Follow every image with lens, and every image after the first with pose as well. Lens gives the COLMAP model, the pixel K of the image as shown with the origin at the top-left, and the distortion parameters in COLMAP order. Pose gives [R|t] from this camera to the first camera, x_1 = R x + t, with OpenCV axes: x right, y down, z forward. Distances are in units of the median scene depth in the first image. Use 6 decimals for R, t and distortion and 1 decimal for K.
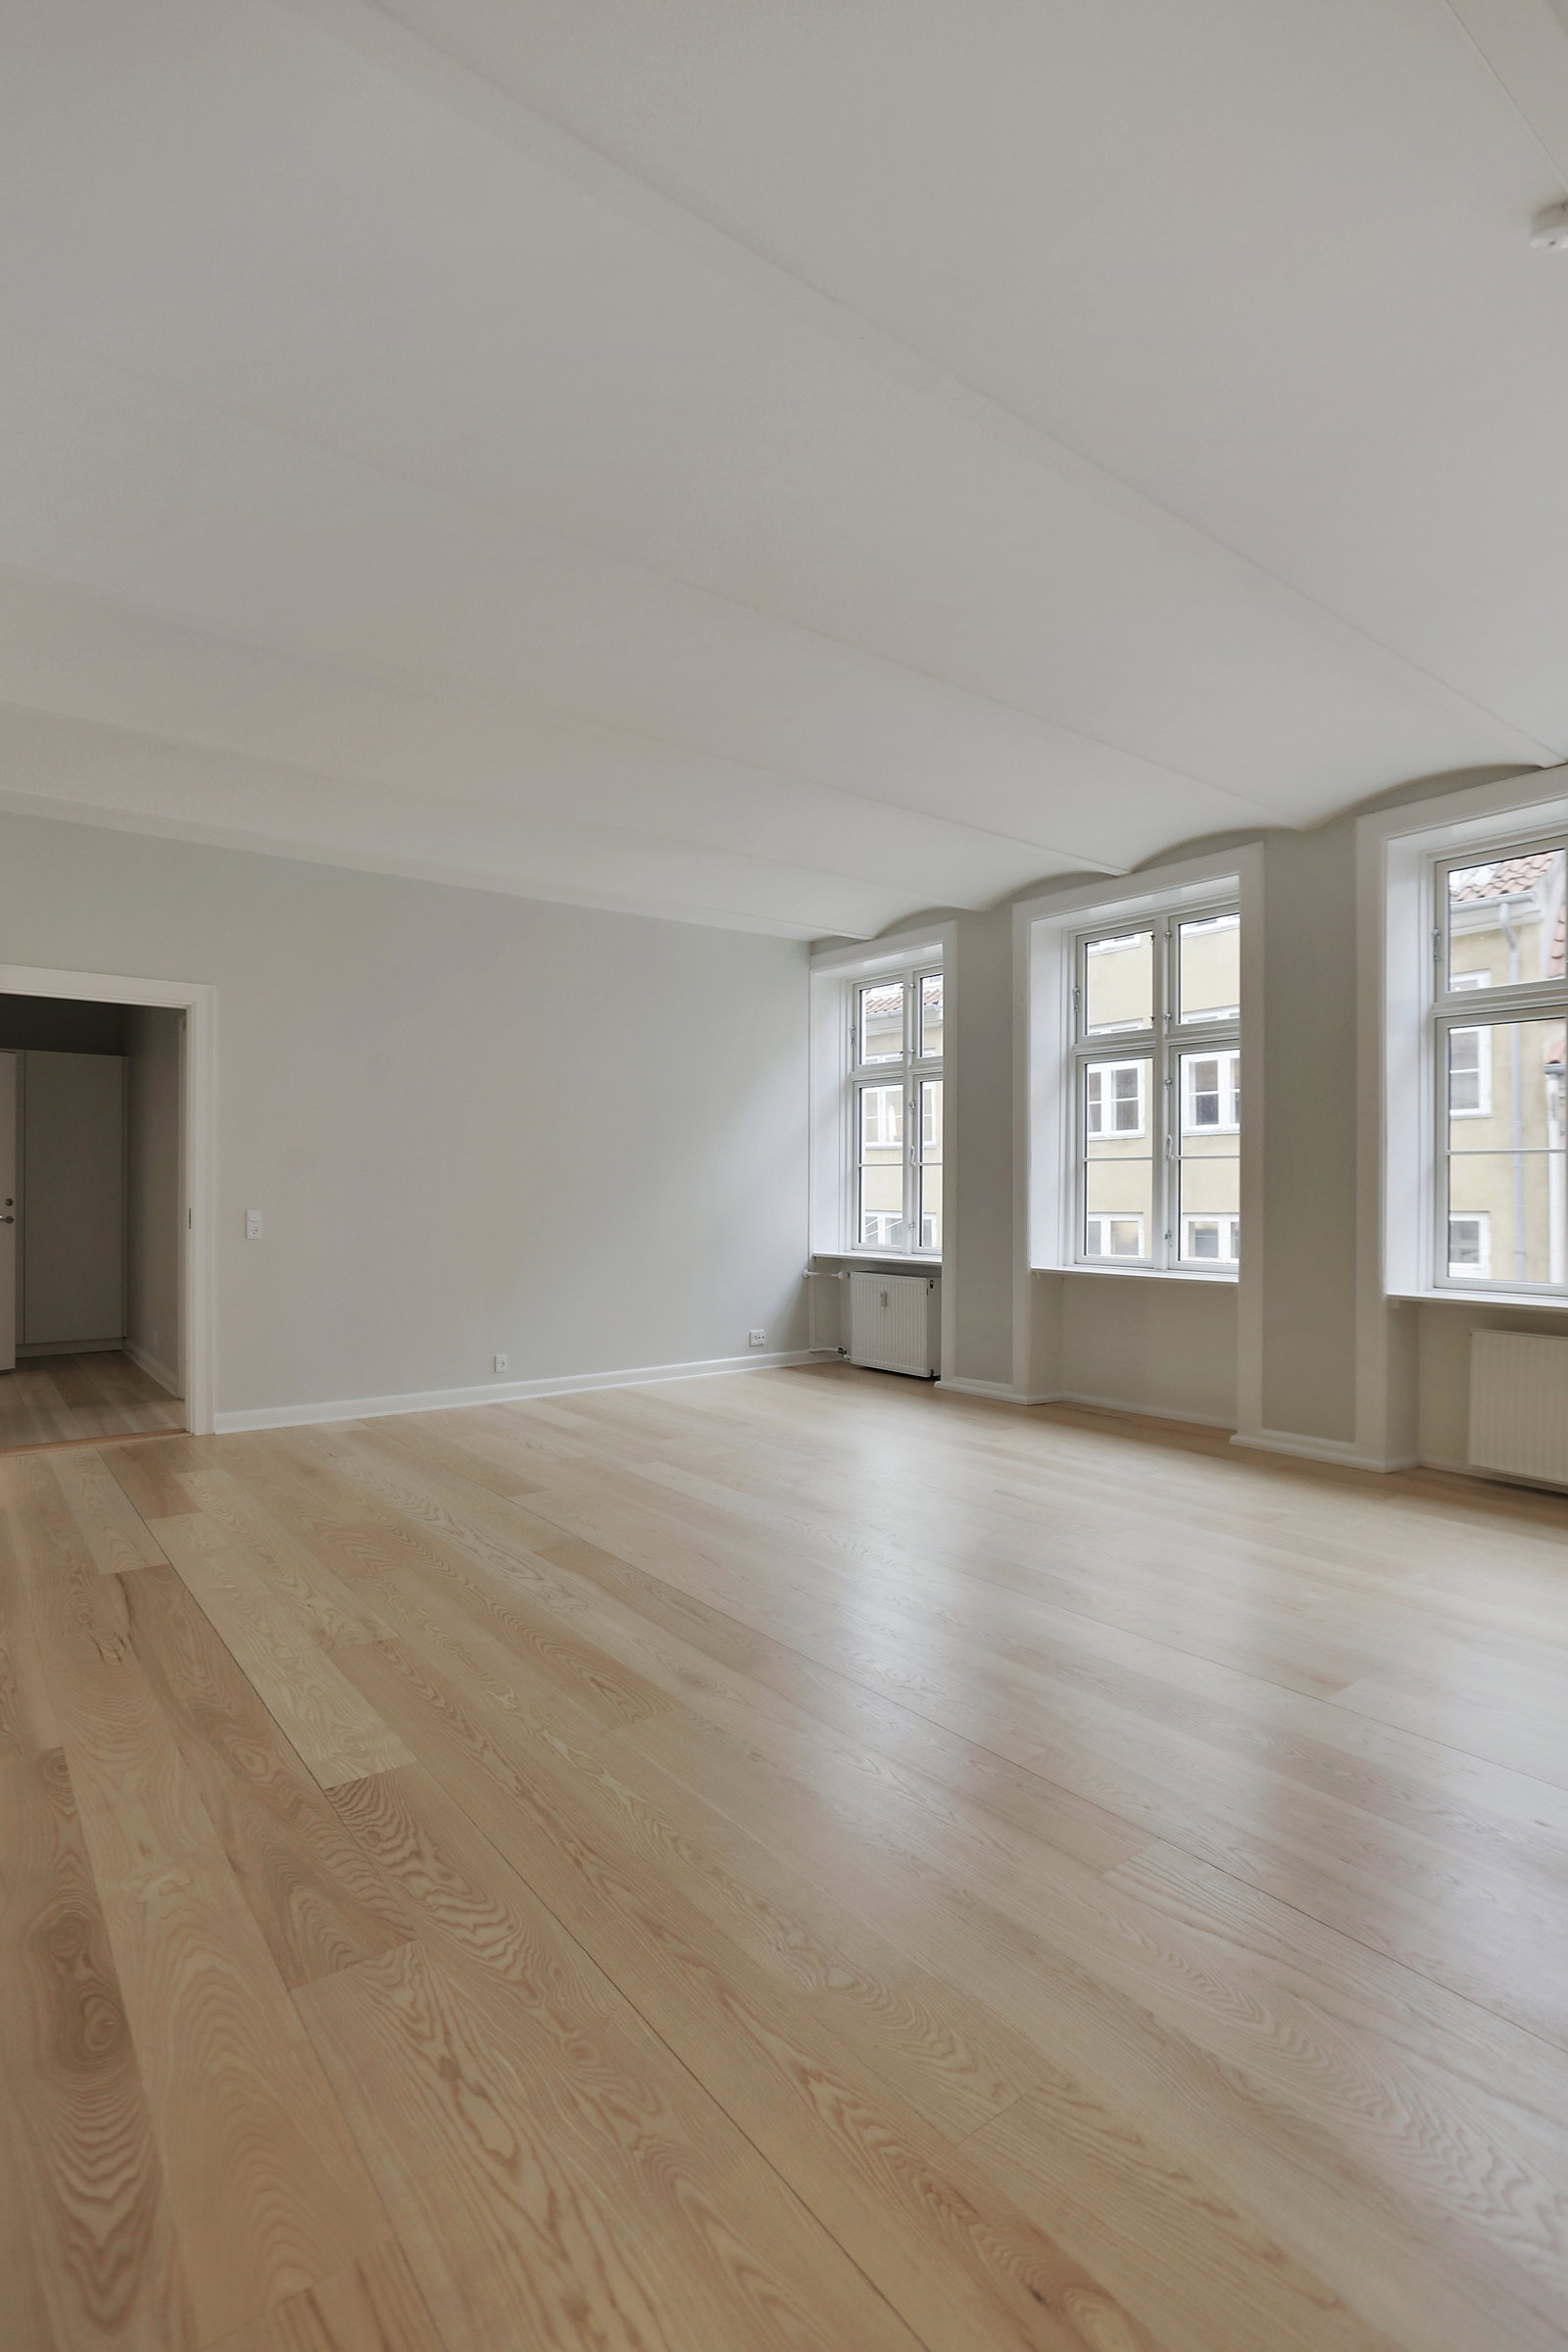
lens RADIAL K [[1127.1, 0, 800.7], [0, 1127.1, 1186.3], [0, 0, 1]] dist [-0.054773, 0.025279]
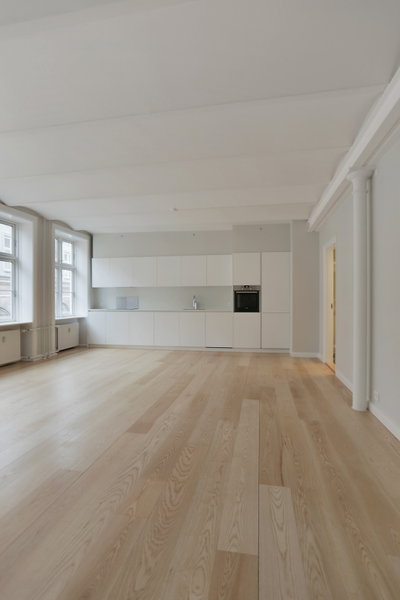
lens RADIAL K [[287.5, 0, 204.3], [0, 287.5, 302.6], [0, 0, 1]] dist [-0.054773, 0.025279]
pose [[-0.647264, -0.011069, 0.762186, -0.571277], [-0.007683, 0.999939, 0.007997, 0.003583], [-0.762227, -0.000680, -0.647309, 0.901112]]
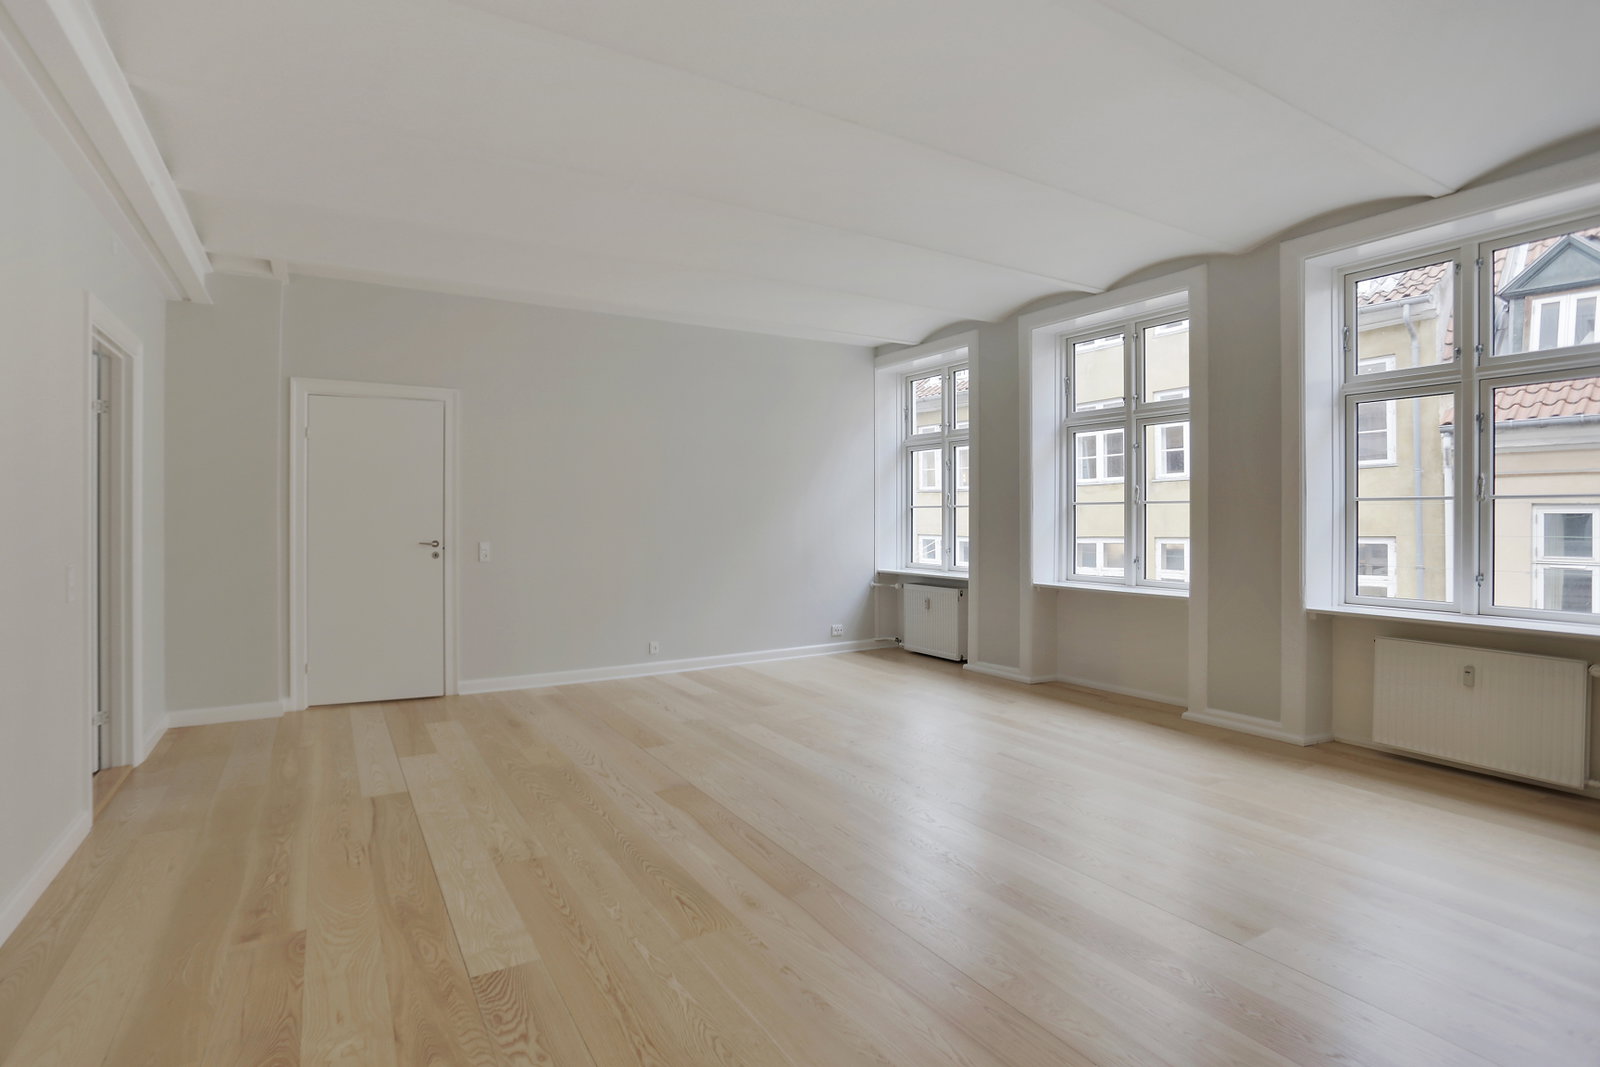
lens RADIAL K [[777.9, 0, 796.3], [0, 777.9, 515.8], [0, 0, 1]] dist [-0.062783, 0.024766]
pose [[0.993220, -0.003299, -0.116201, 0.033925], [0.003339, 0.999994, 0.000151, -0.012227], [0.116200, -0.000538, 0.993226, 0.042913]]
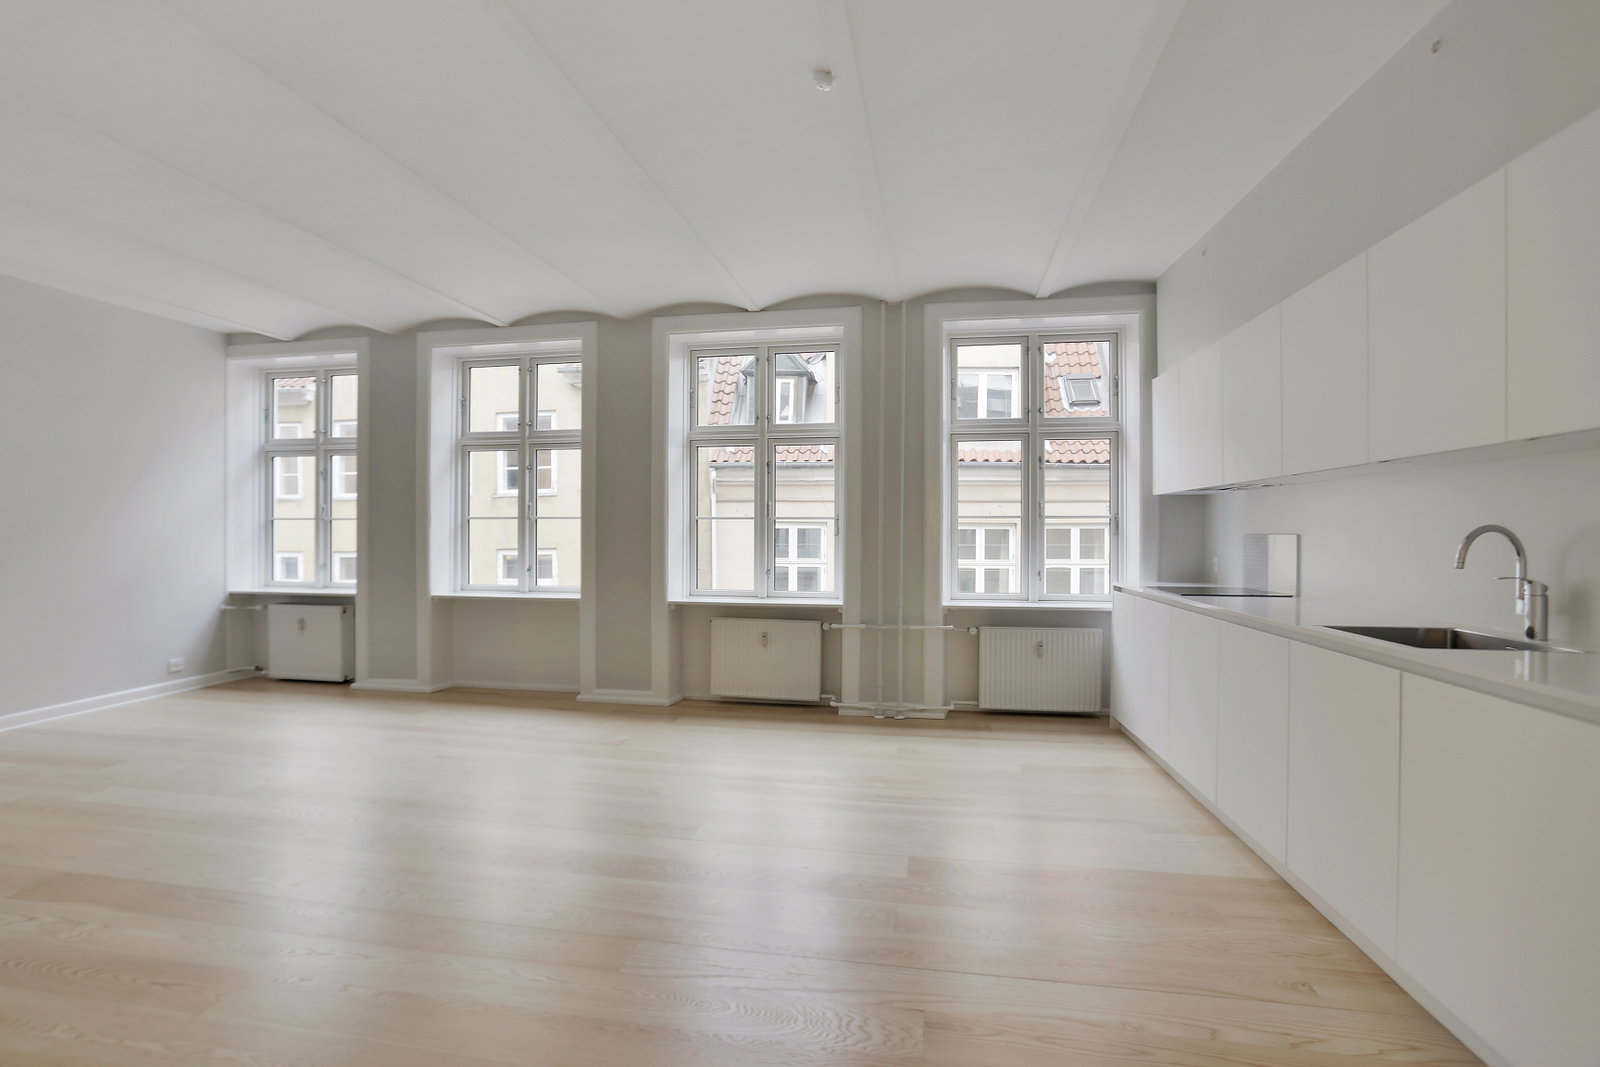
lens RADIAL K [[766.7, 0, 780.3], [0, 766.7, 534.3], [0, 0, 1]] dist [-0.054773, 0.025279]
pose [[0.756444, -0.004260, 0.654044, -0.098791], [-0.001917, 0.999960, 0.008731, -0.014327], [-0.654055, -0.007858, 0.756406, -0.000243]]
